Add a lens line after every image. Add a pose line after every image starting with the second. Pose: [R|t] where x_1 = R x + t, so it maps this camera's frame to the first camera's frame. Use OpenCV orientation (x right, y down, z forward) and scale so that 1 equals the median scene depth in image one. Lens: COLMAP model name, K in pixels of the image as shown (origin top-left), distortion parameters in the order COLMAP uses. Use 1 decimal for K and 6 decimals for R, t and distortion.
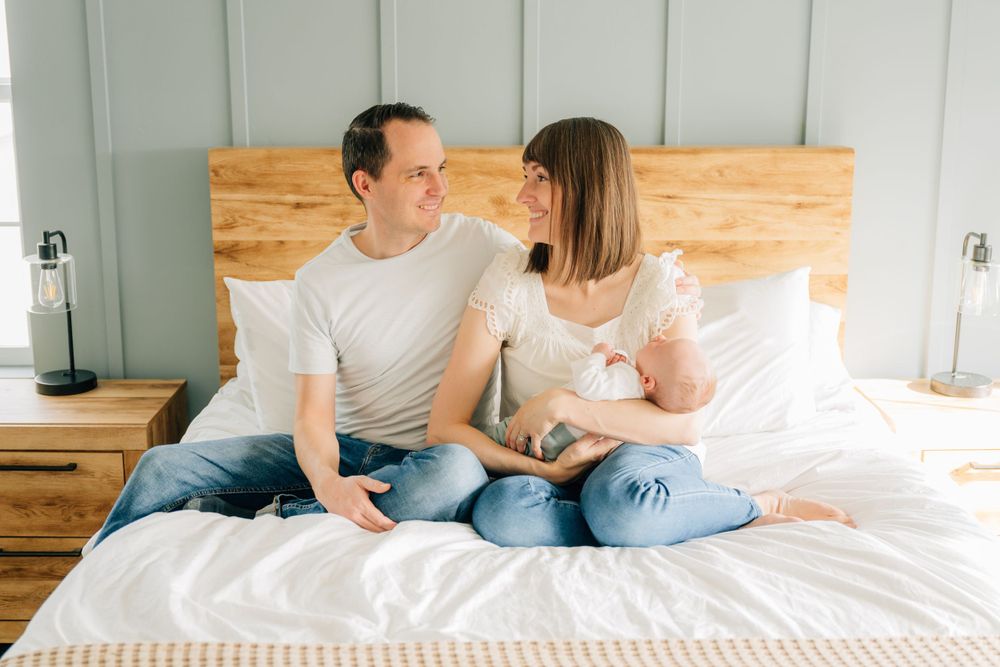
lens RADIAL K [[1189.0, 0, 499.4], [0, 1189.0, 331.0], [0, 0, 1]] dist [-0.017279, 0.000000]
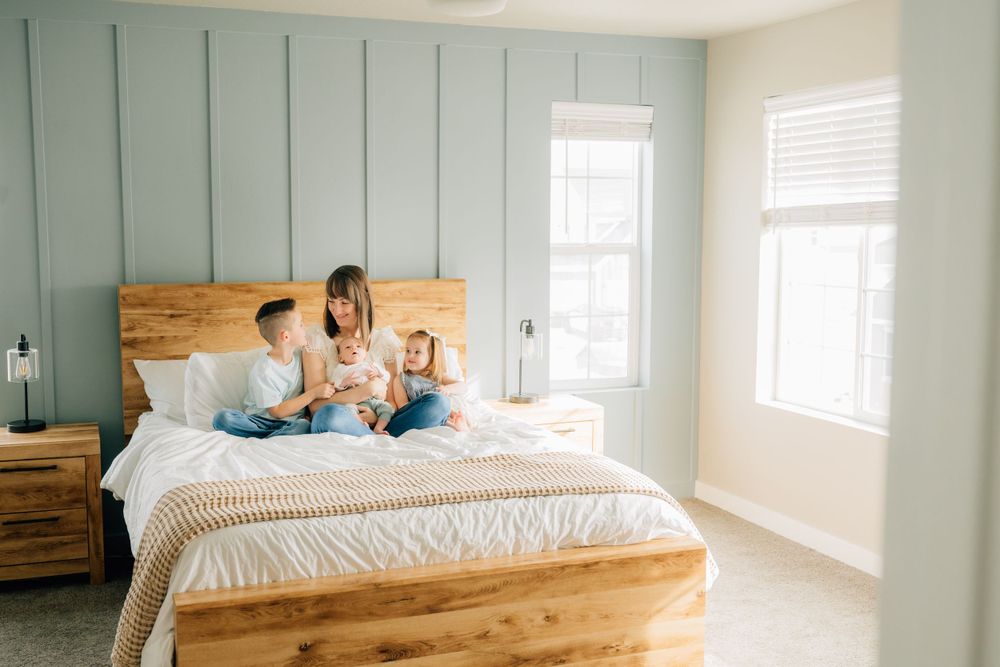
lens RADIAL K [[1040.5, 0, 495.7], [0, 1040.5, 340.5], [0, 0, 1]] dist [-0.048313, 0.000000]
pose [[0.934030, -0.035550, 0.355421, -0.268949], [0.075020, 0.992366, -0.097891, 0.118882], [-0.349227, 0.118097, 0.929566, -0.604800]]
